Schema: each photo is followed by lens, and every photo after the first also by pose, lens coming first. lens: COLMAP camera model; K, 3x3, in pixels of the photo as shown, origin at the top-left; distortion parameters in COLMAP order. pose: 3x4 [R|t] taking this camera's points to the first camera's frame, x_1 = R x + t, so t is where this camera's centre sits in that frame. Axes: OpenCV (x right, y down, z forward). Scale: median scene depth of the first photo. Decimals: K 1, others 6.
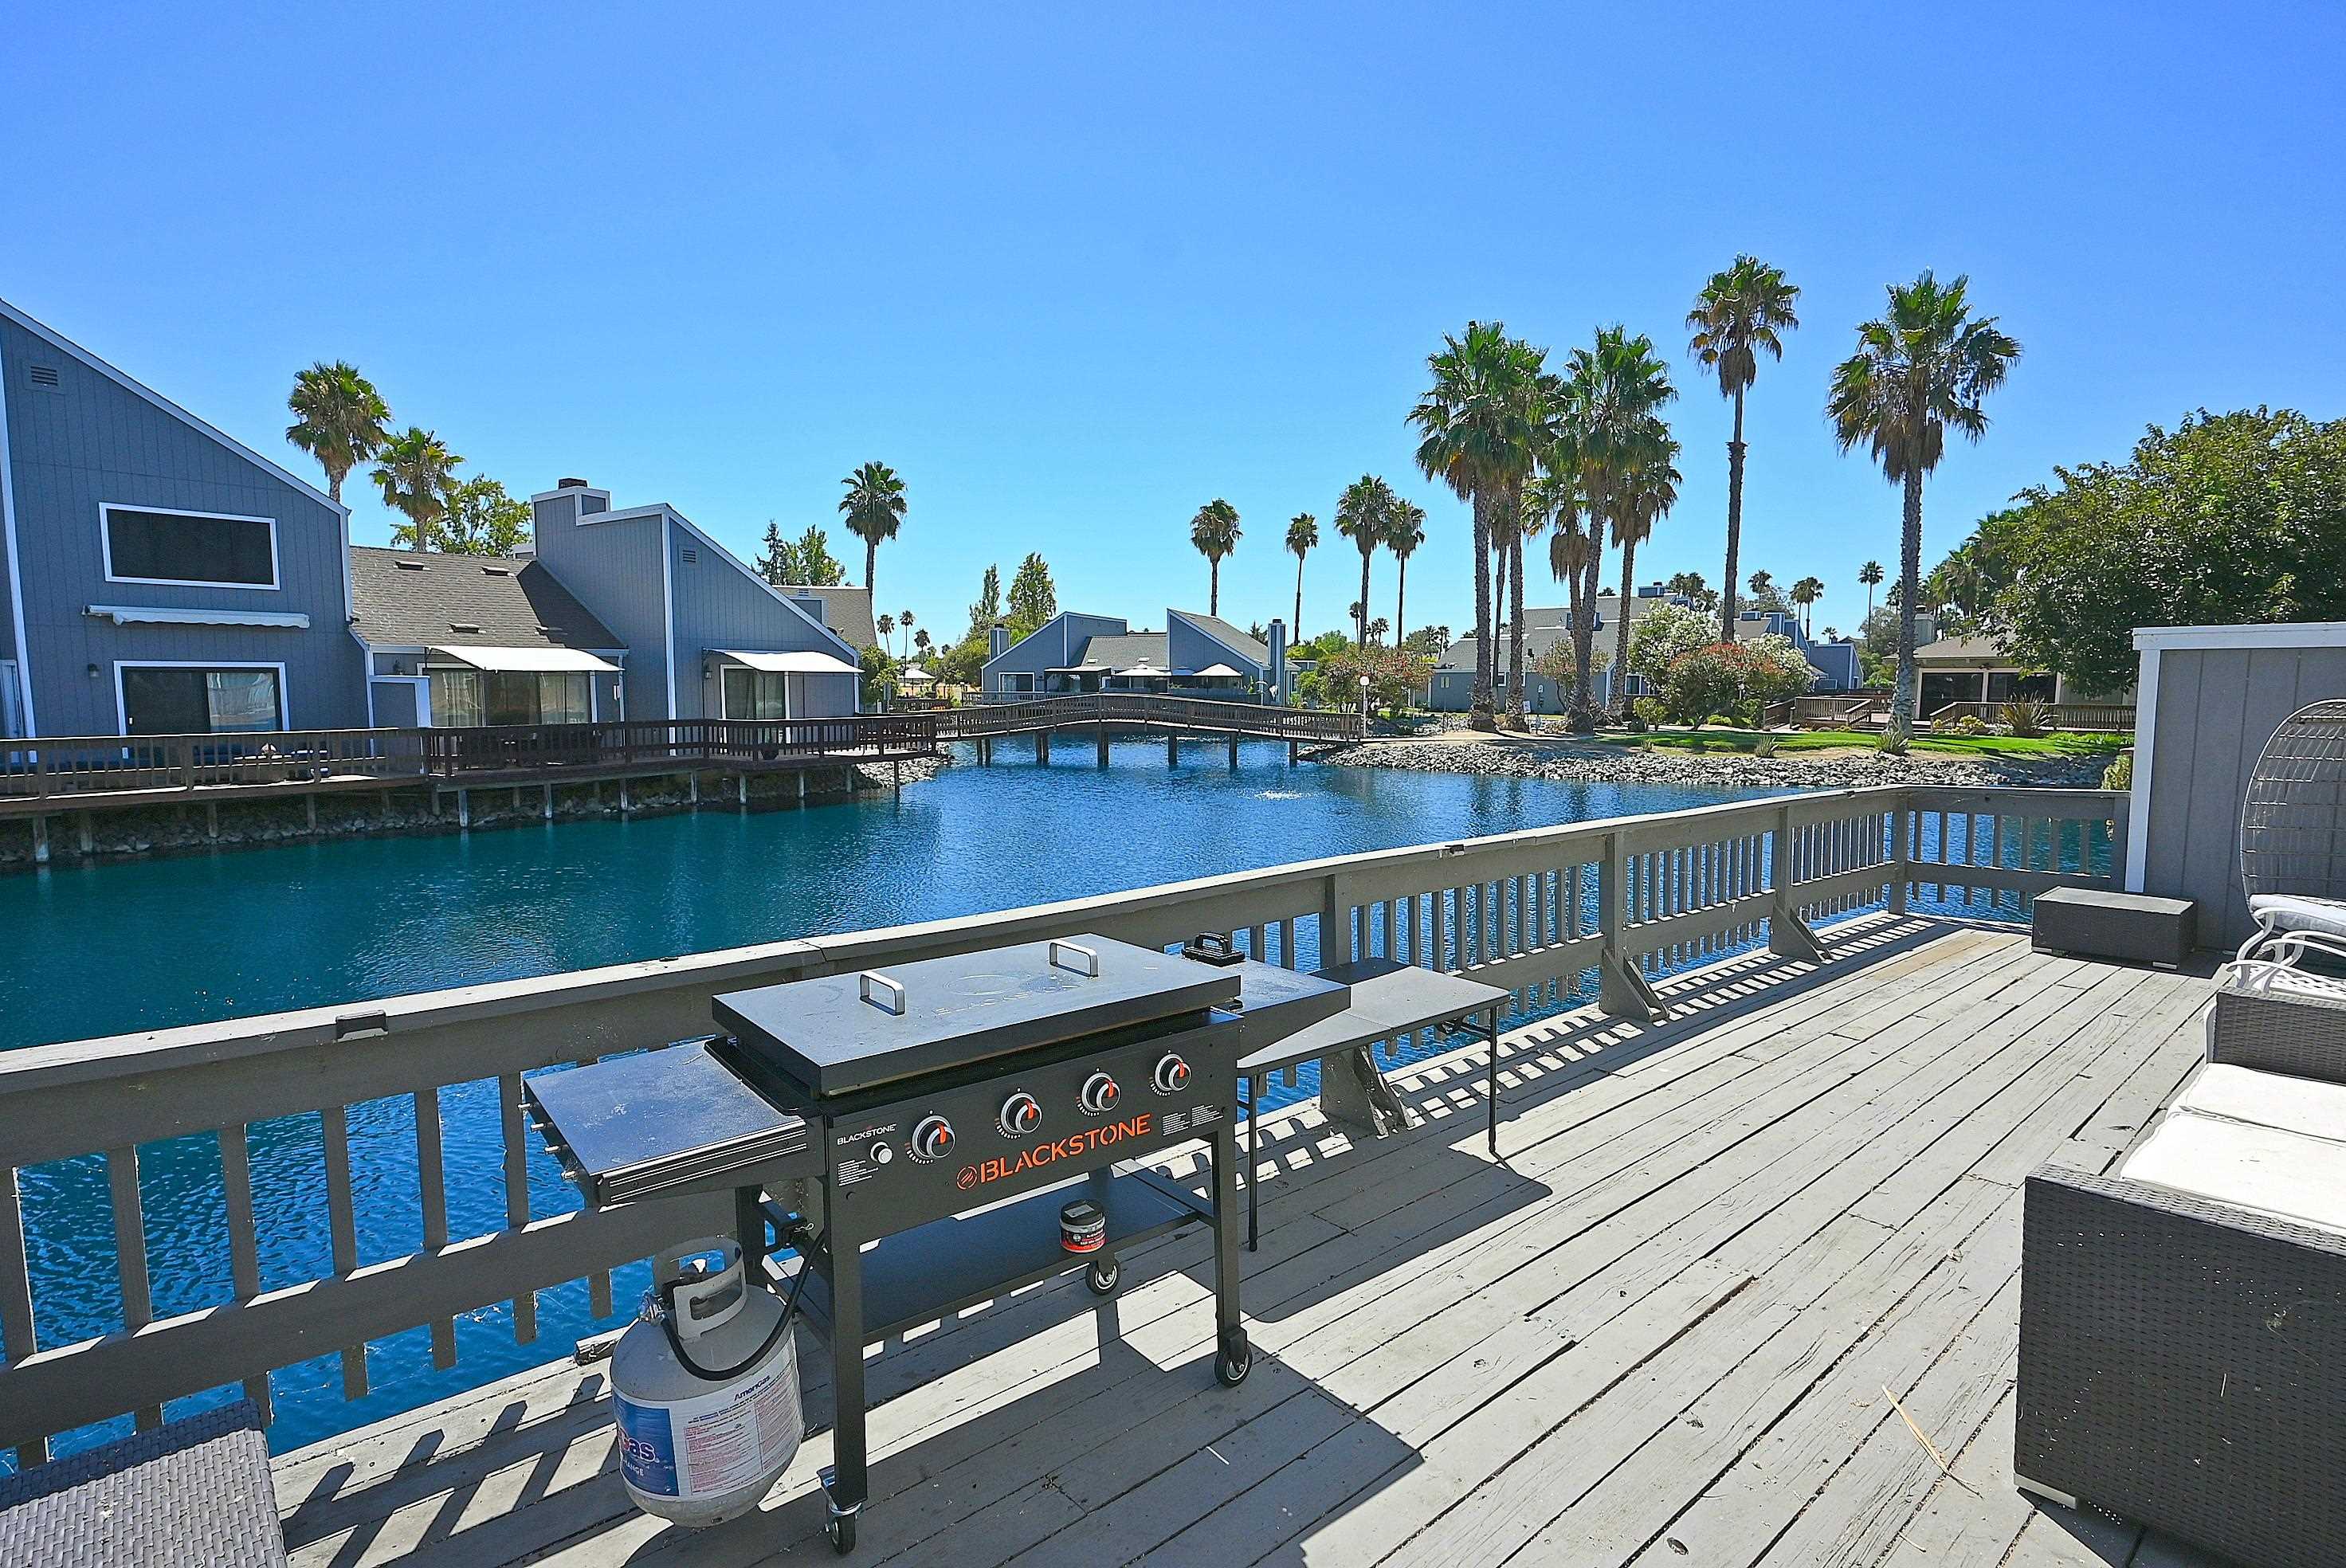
lens RADIAL K [[1207.9, 0, 1173.0], [0, 1207.9, 784.0], [0, 0, 1]] dist [0.000223, -0.000081]
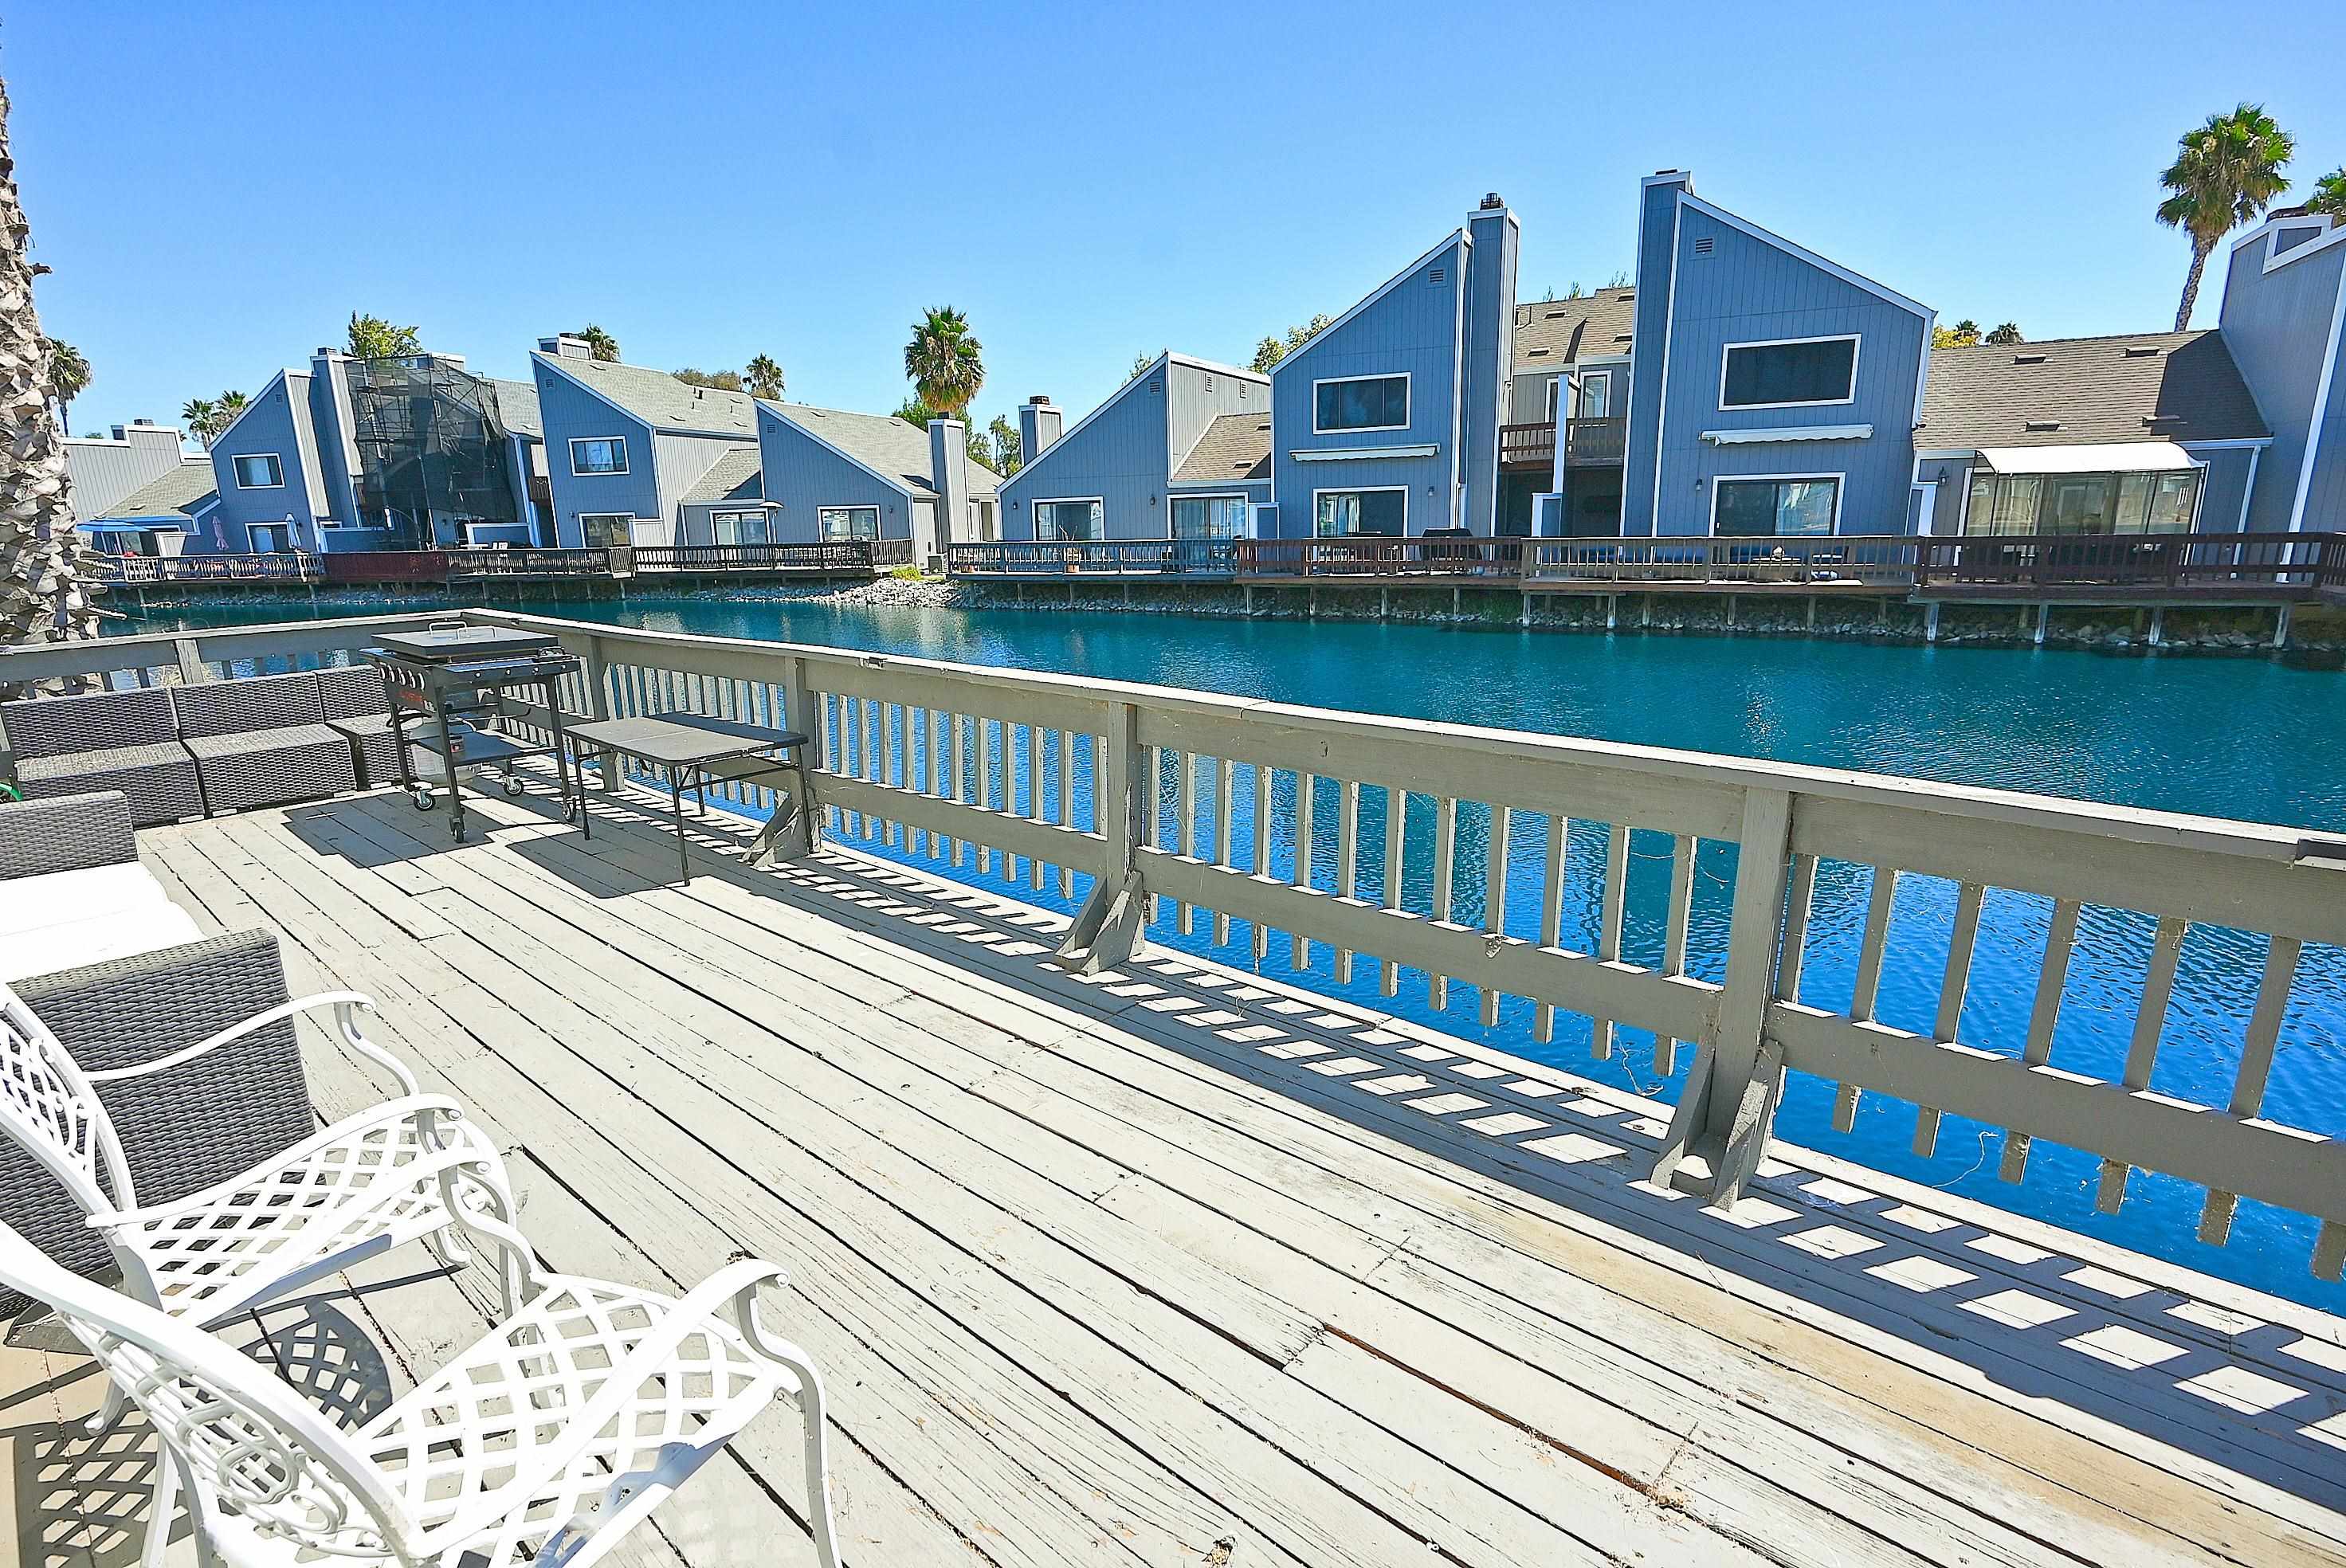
lens RADIAL K [[1216.0, 0, 1184.6], [0, 1216.0, 782.9], [0, 0, 1]] dist [0.003433, 0.001454]
pose [[0.100848, 0.217680, -0.970796, 0.339996], [-0.066403, 0.975068, 0.211740, -0.021148], [0.992683, 0.043110, 0.112788, 0.309316]]
